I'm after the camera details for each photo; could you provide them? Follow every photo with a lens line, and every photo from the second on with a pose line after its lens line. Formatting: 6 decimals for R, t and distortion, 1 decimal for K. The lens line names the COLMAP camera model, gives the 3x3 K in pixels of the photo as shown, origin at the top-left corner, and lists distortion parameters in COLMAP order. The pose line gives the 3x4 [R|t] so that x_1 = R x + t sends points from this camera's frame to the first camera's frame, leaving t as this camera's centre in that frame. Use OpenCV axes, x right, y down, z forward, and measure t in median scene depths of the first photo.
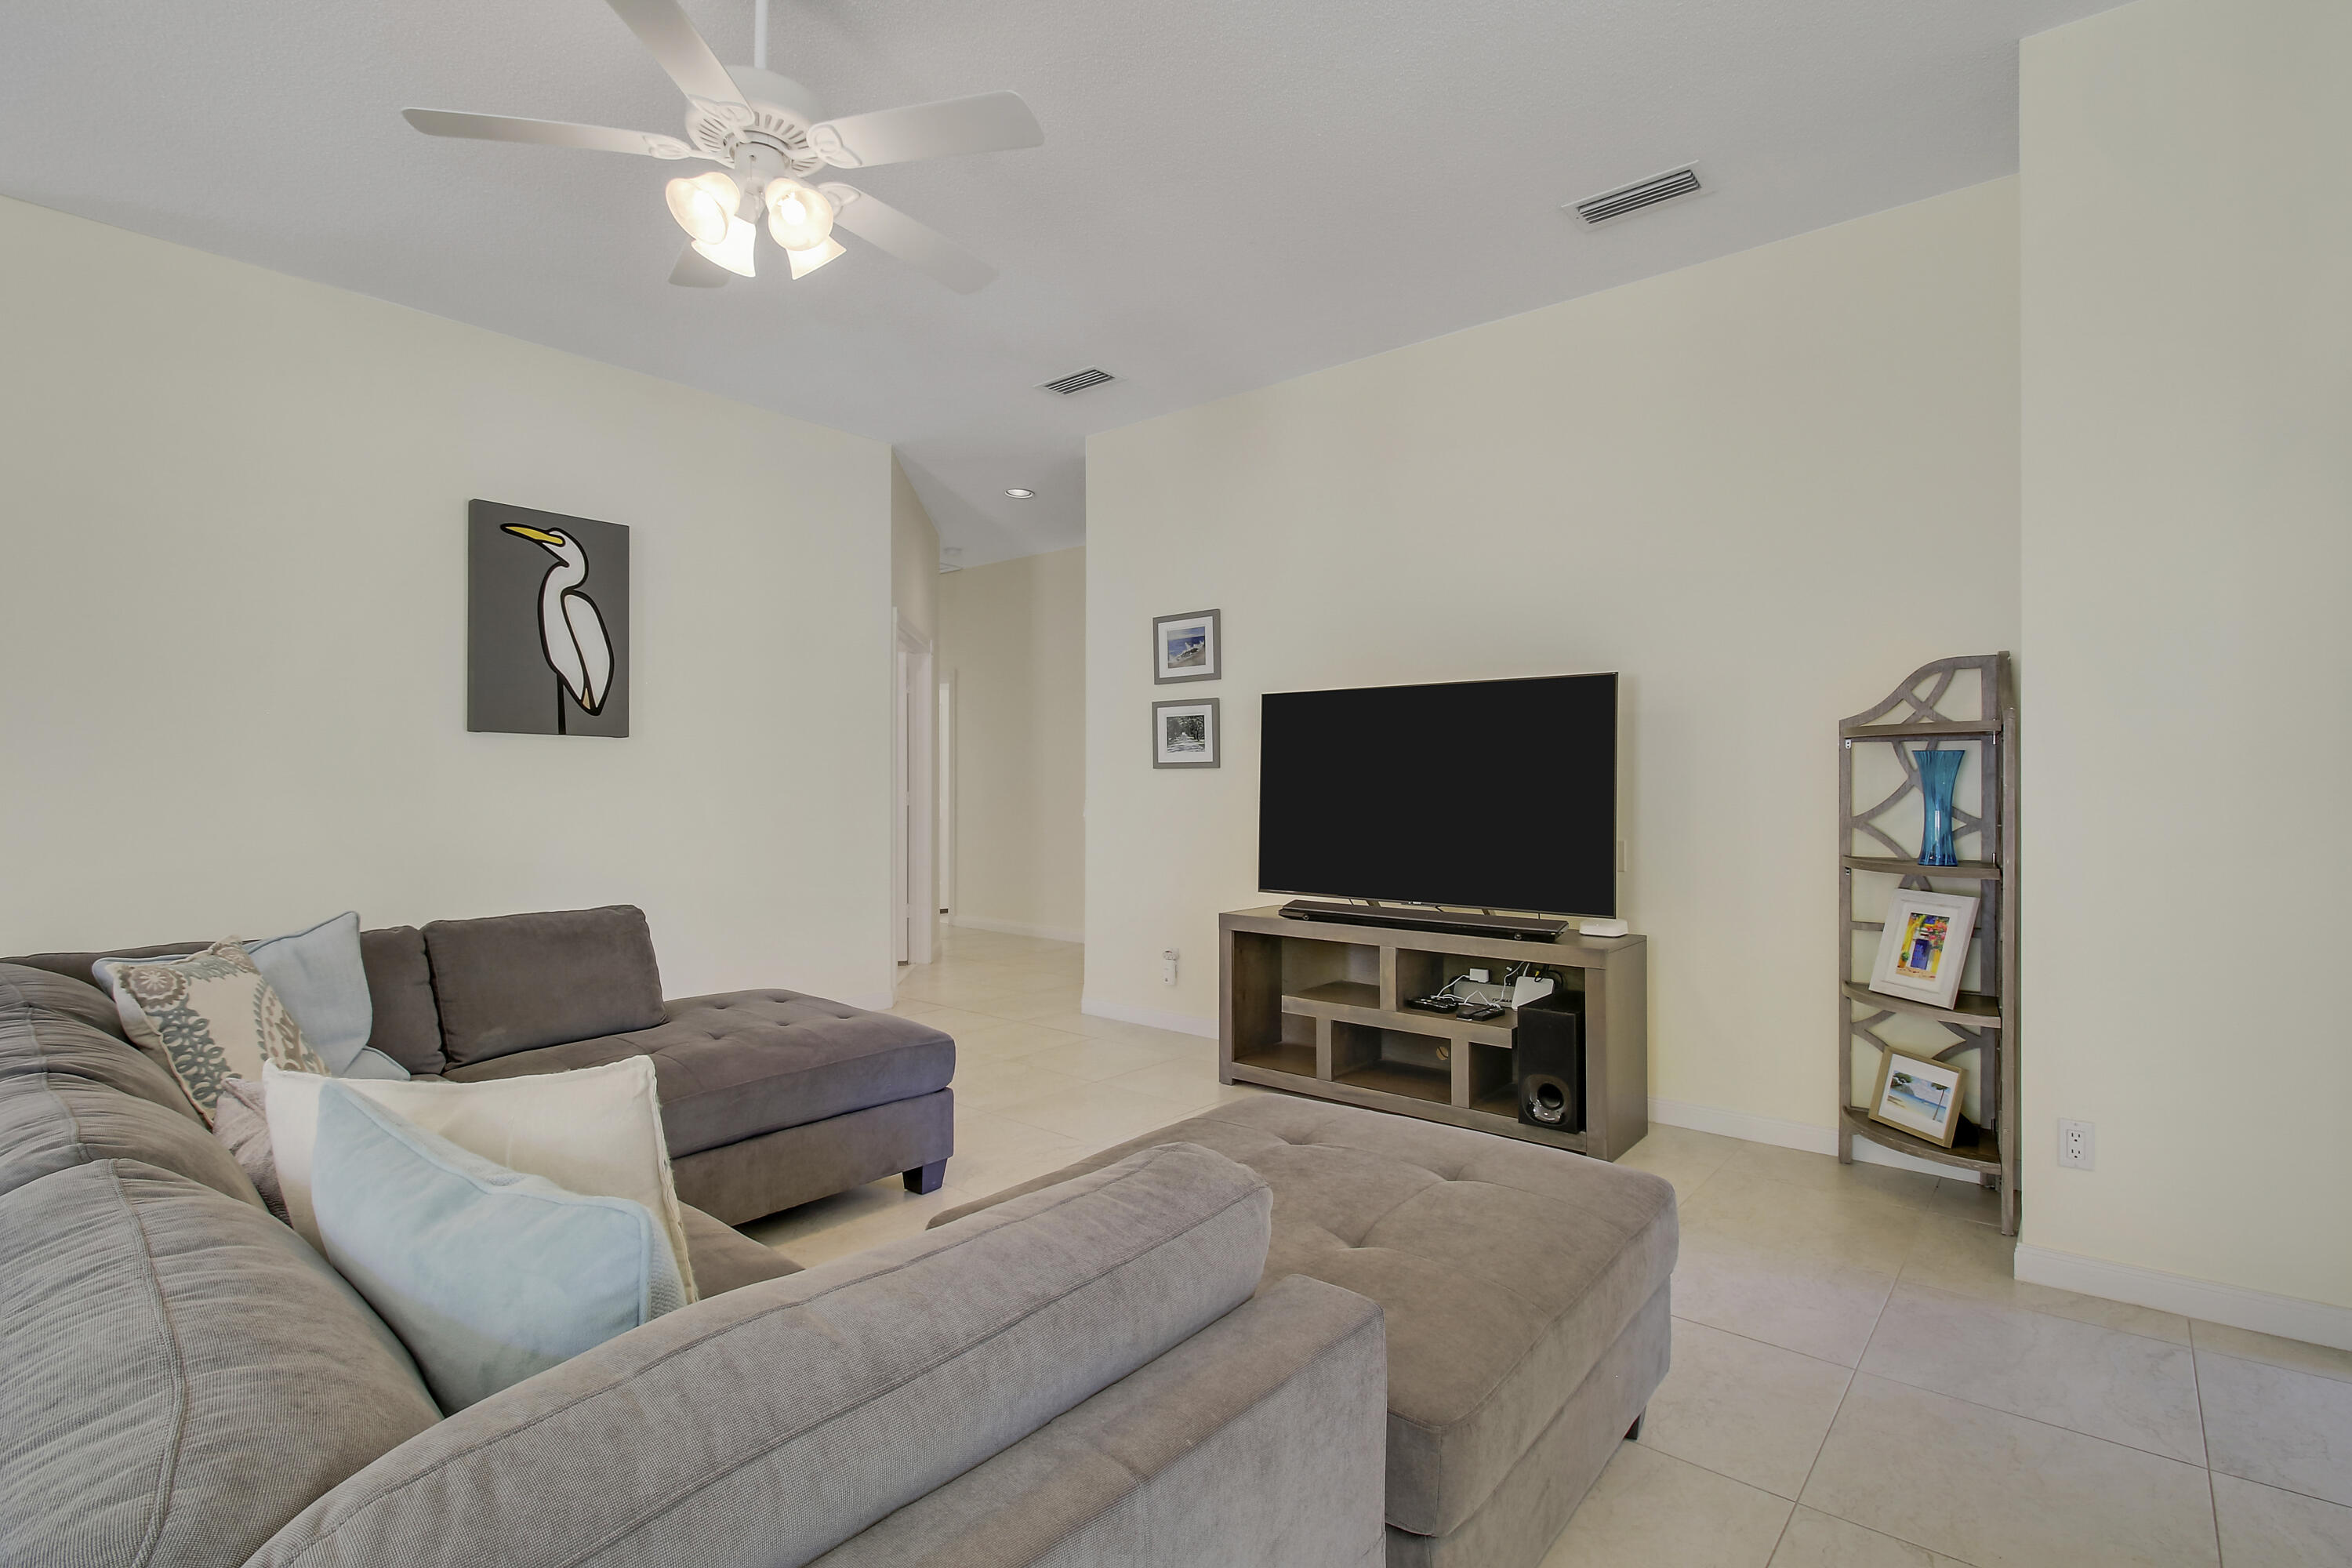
lens RADIAL K [[1122.2, 0, 1118.8], [0, 1122.2, 781.6], [0, 0, 1]] dist [-0.021696, -0.000222]
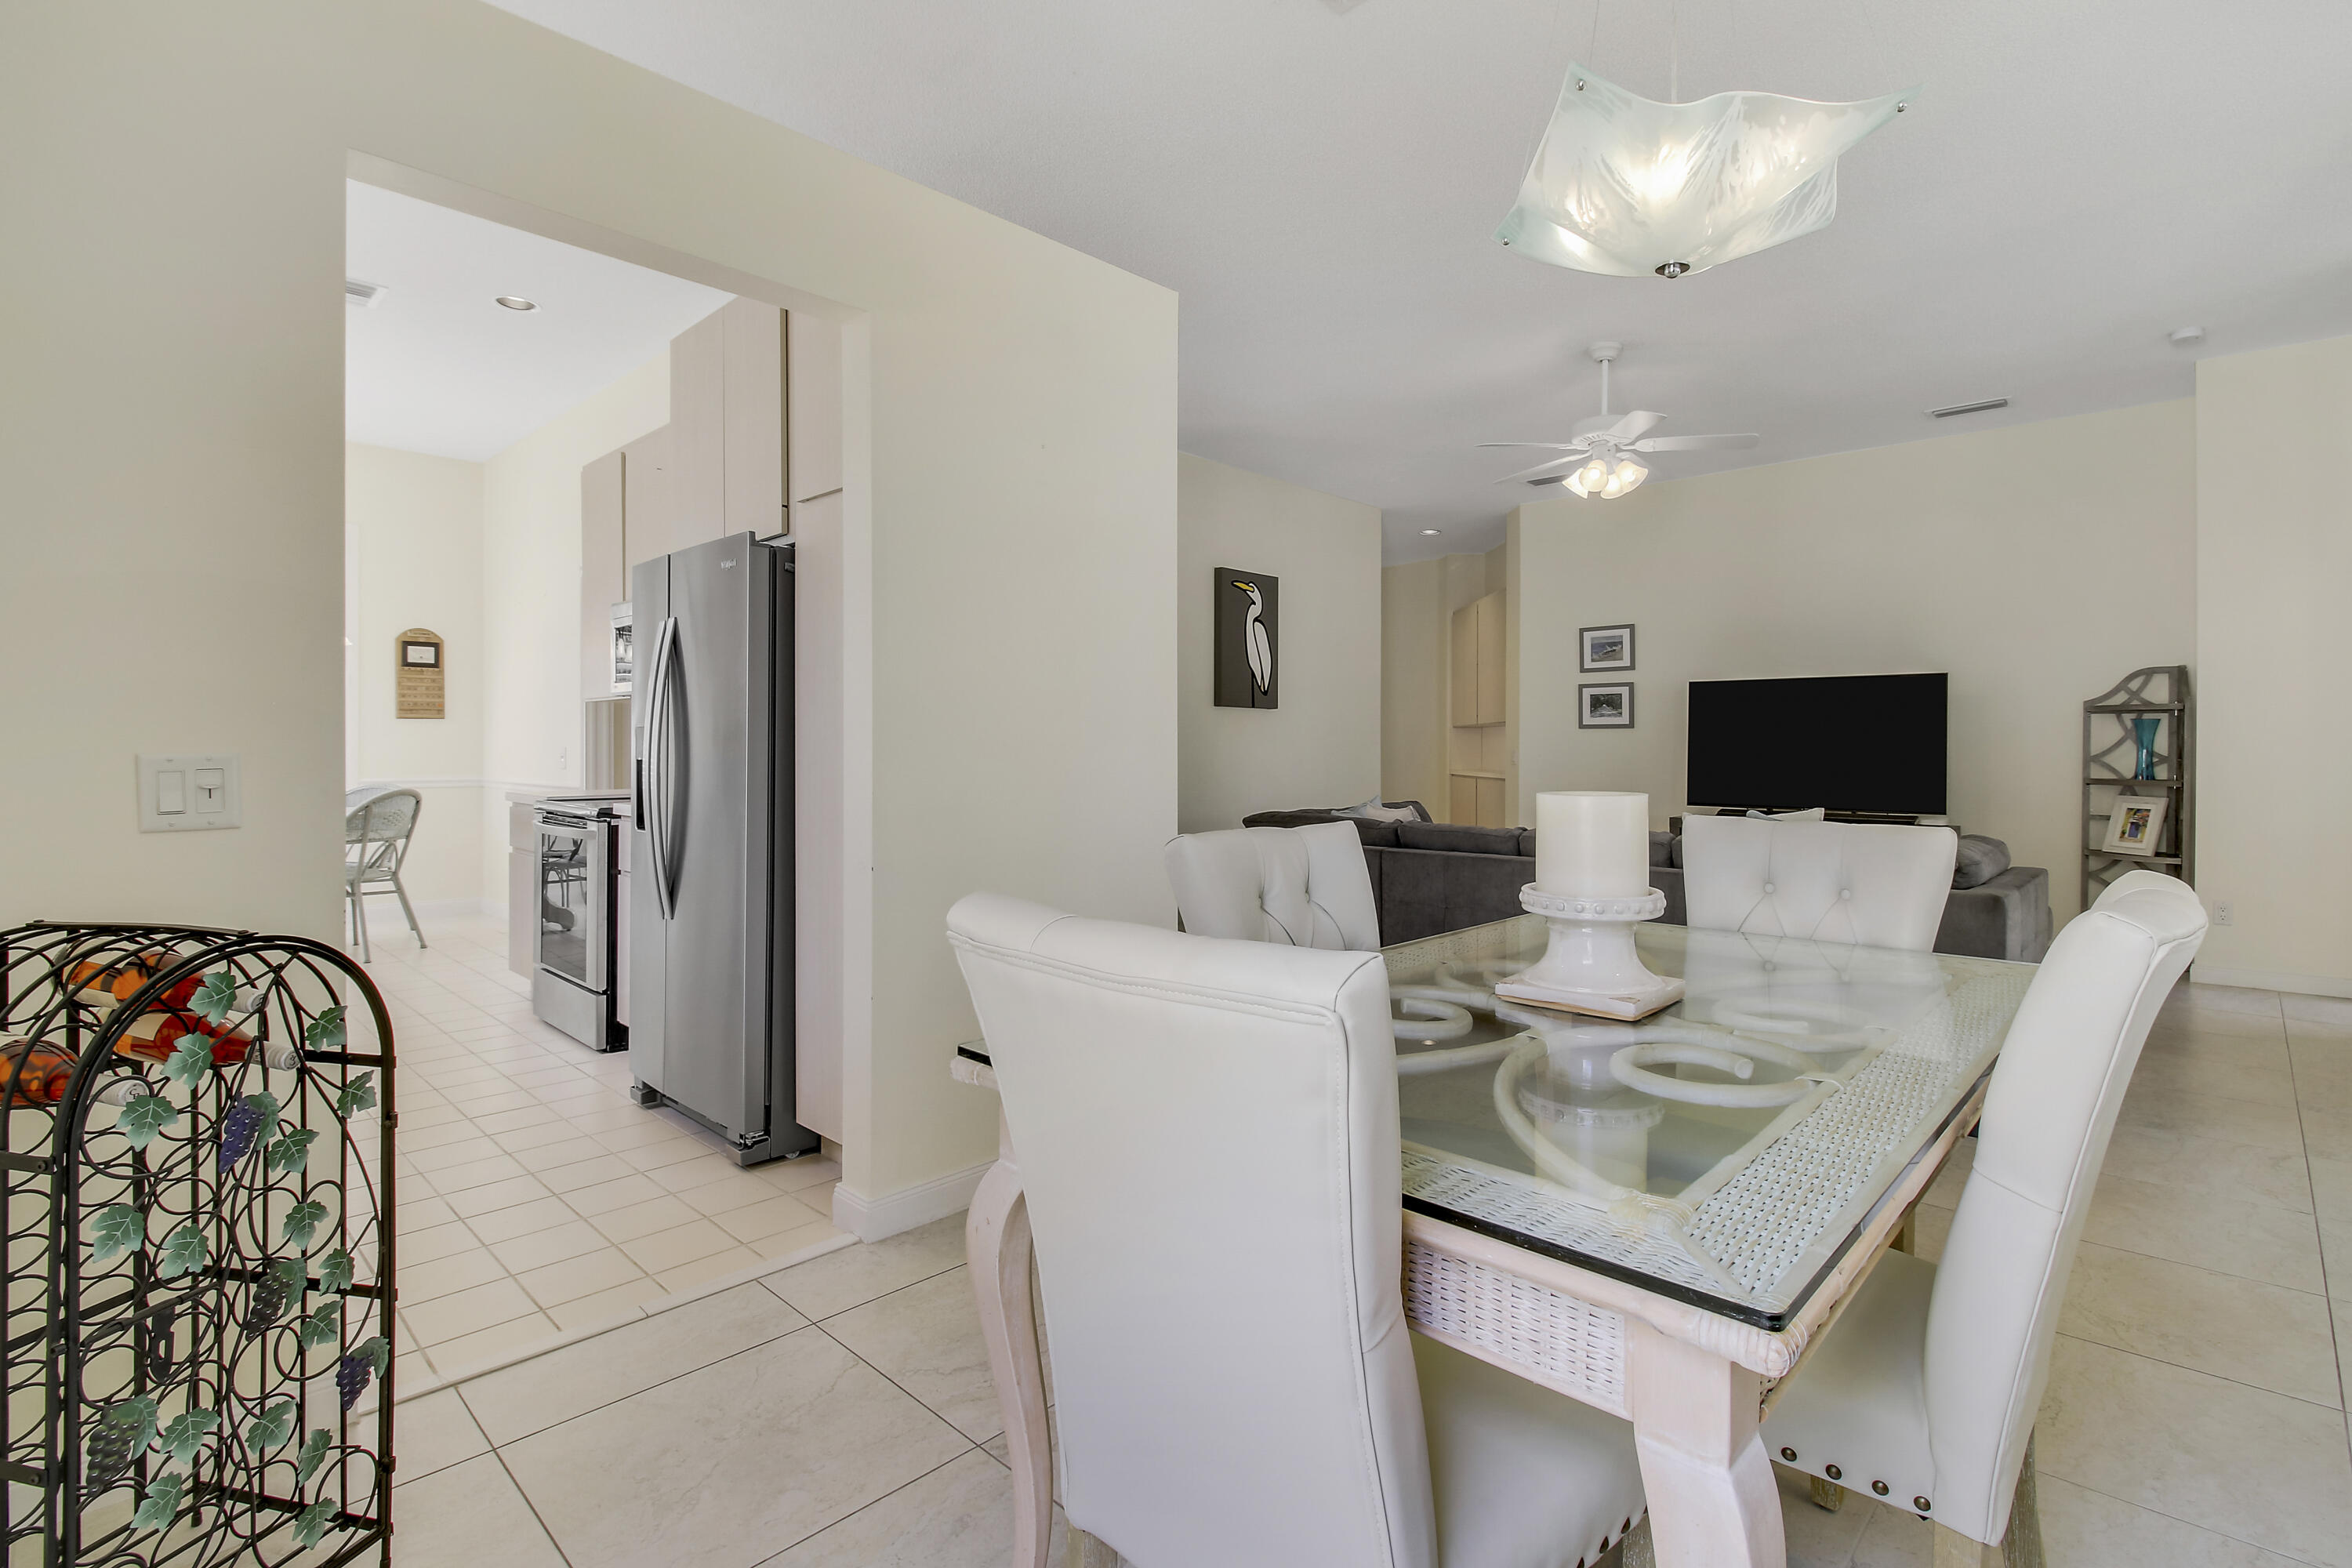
lens RADIAL K [[1111.1, 0, 1185.8], [0, 1111.1, 749.4], [0, 0, 1]] dist [-0.002802, -0.001137]
pose [[0.999426, -0.001324, -0.033851, -0.705920], [0.001641, 0.999955, 0.009324, 0.002139], [0.033837, -0.009374, 0.999383, -0.797732]]
